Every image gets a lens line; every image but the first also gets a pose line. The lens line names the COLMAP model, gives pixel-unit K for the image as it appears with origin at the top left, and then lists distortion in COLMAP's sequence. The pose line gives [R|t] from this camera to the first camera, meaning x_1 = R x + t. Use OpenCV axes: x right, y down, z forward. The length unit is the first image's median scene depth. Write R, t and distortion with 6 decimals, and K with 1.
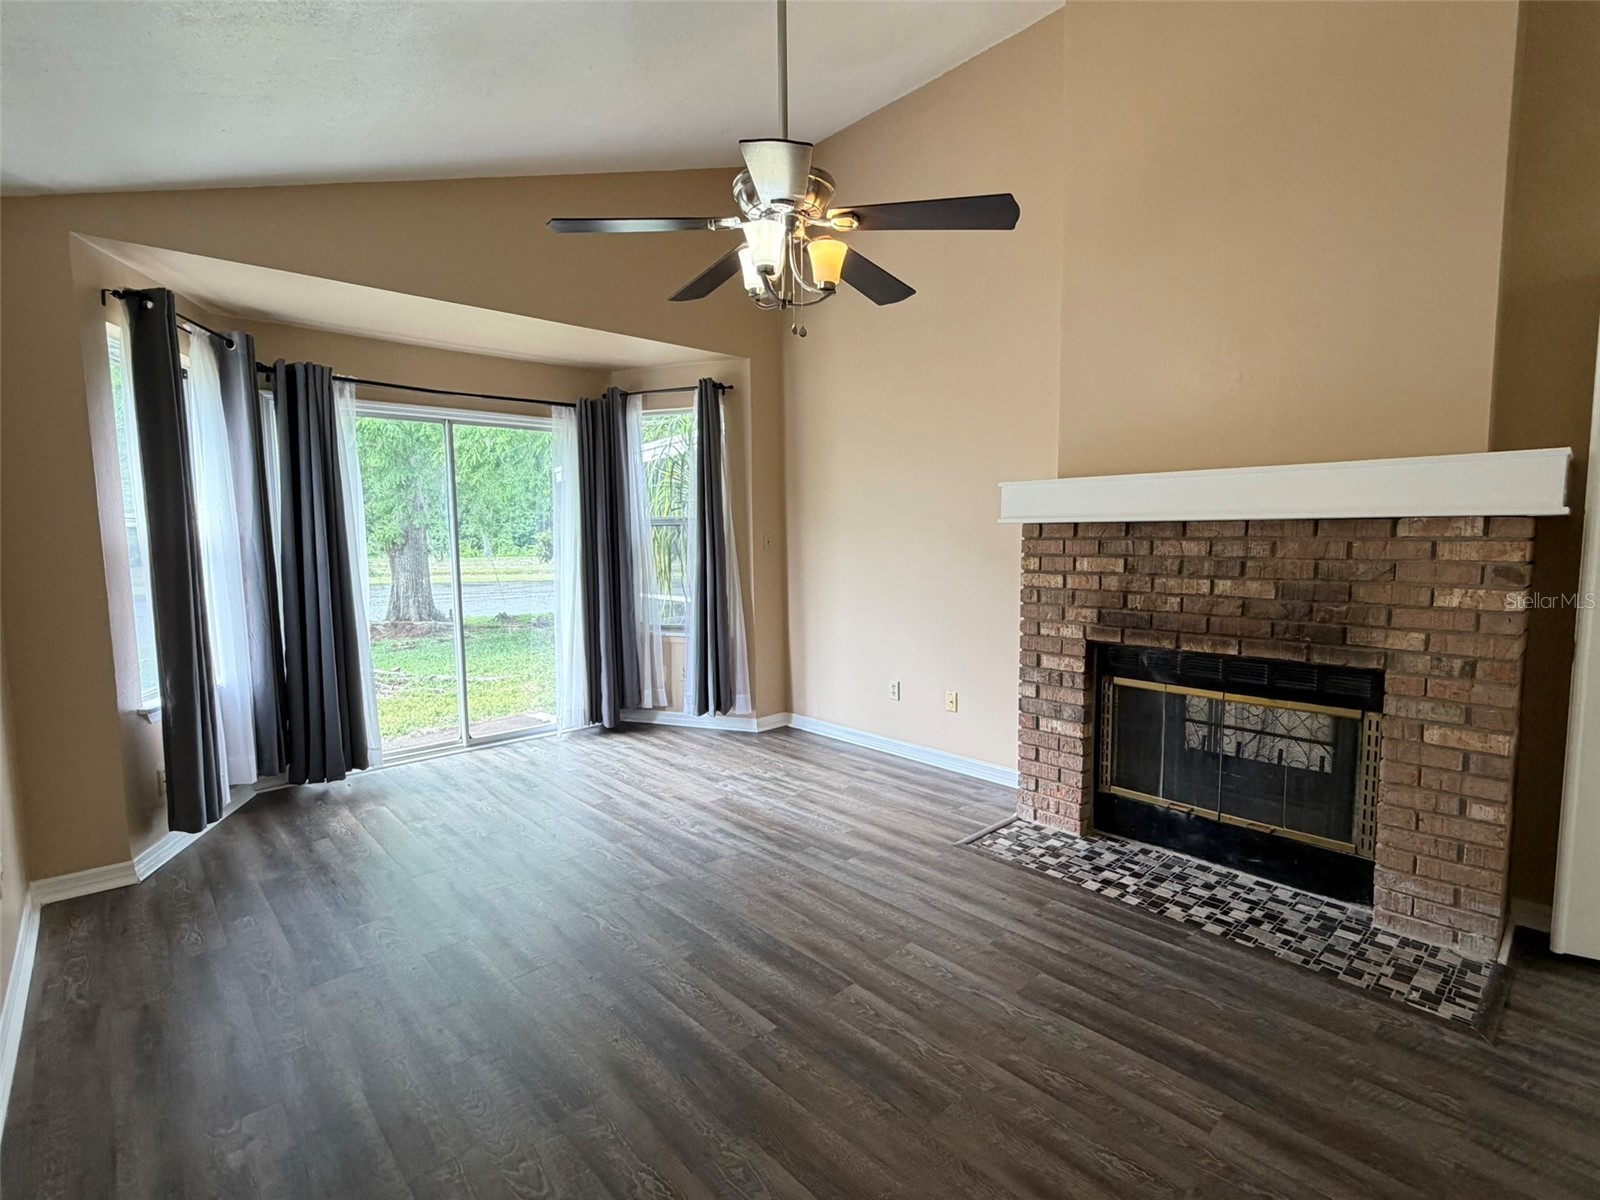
lens RADIAL K [[757.6, 0, 801.8], [0, 757.6, 598.2], [0, 0, 1]] dist [0.001218, -0.000612]
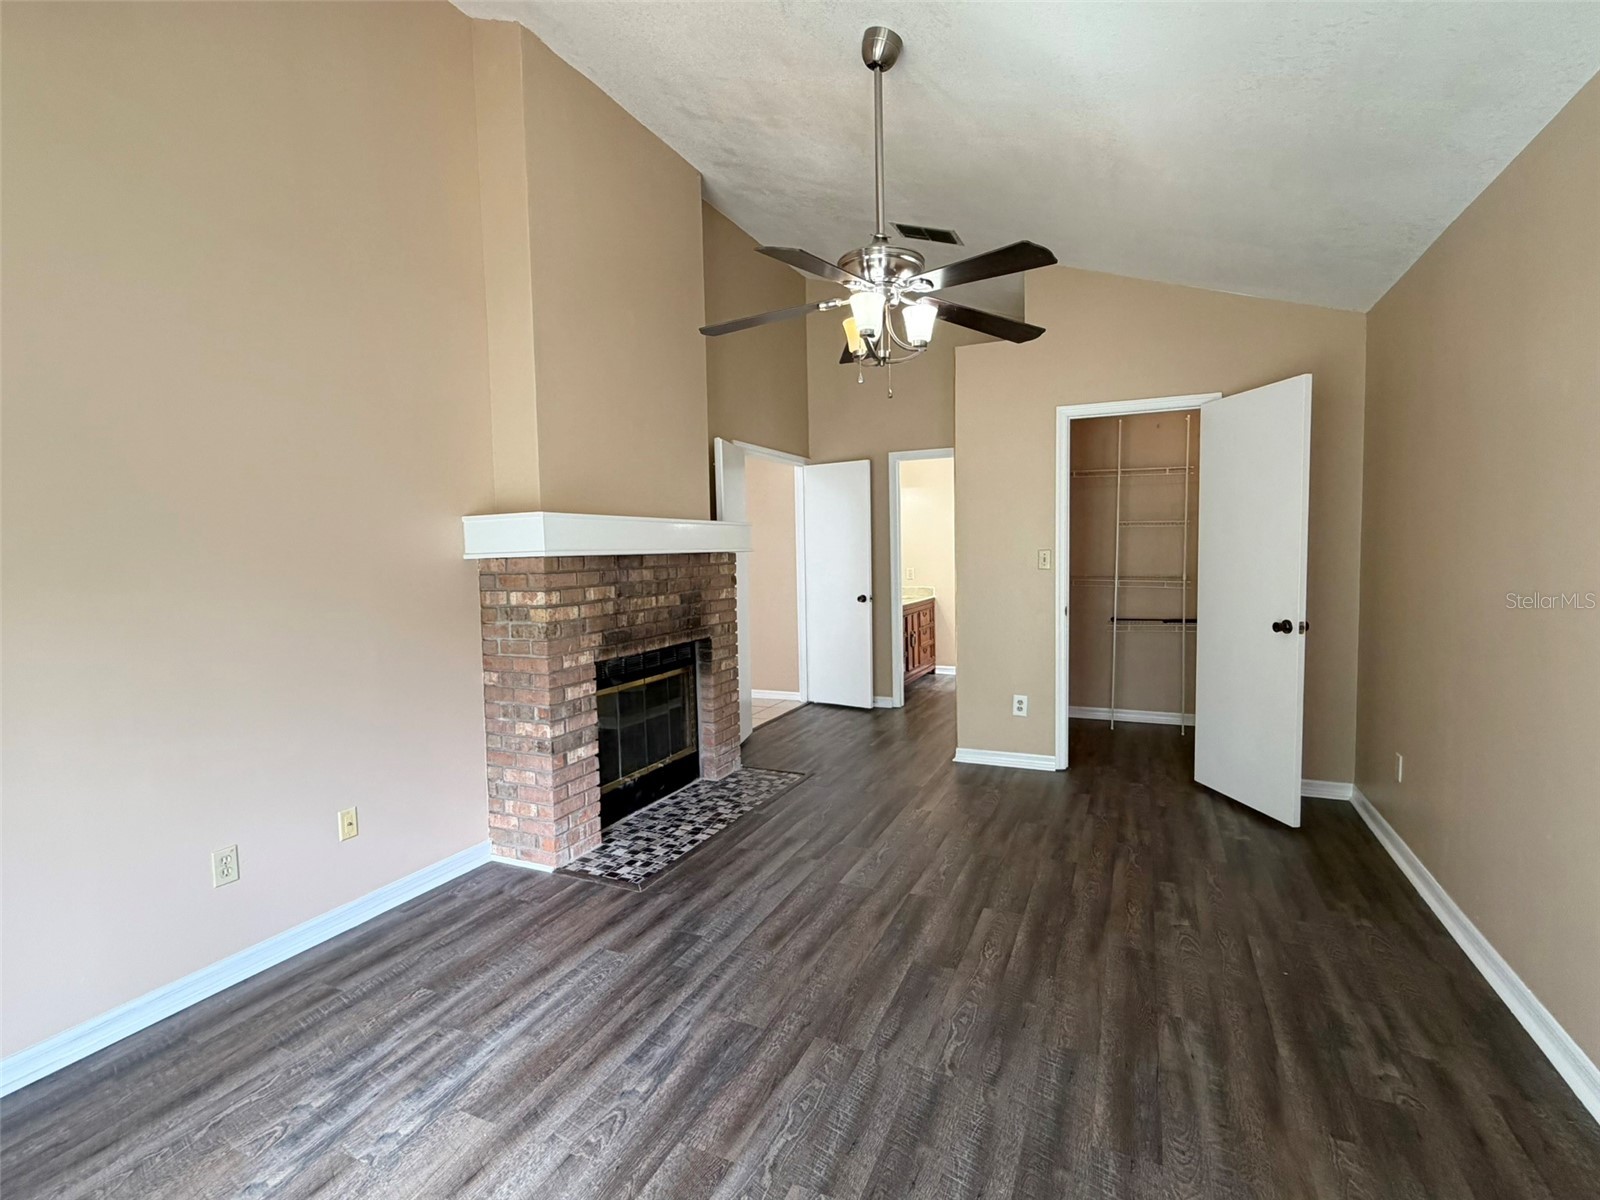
lens RADIAL K [[757.6, 0, 799.3], [0, 757.6, 604.2], [0, 0, 1]] dist [0.001218, -0.000612]
pose [[-0.385173, -0.046228, 0.921686, -0.769601], [0.109830, 0.989350, 0.095520, -0.104123], [-0.916285, 0.138020, -0.375994, 1.167518]]
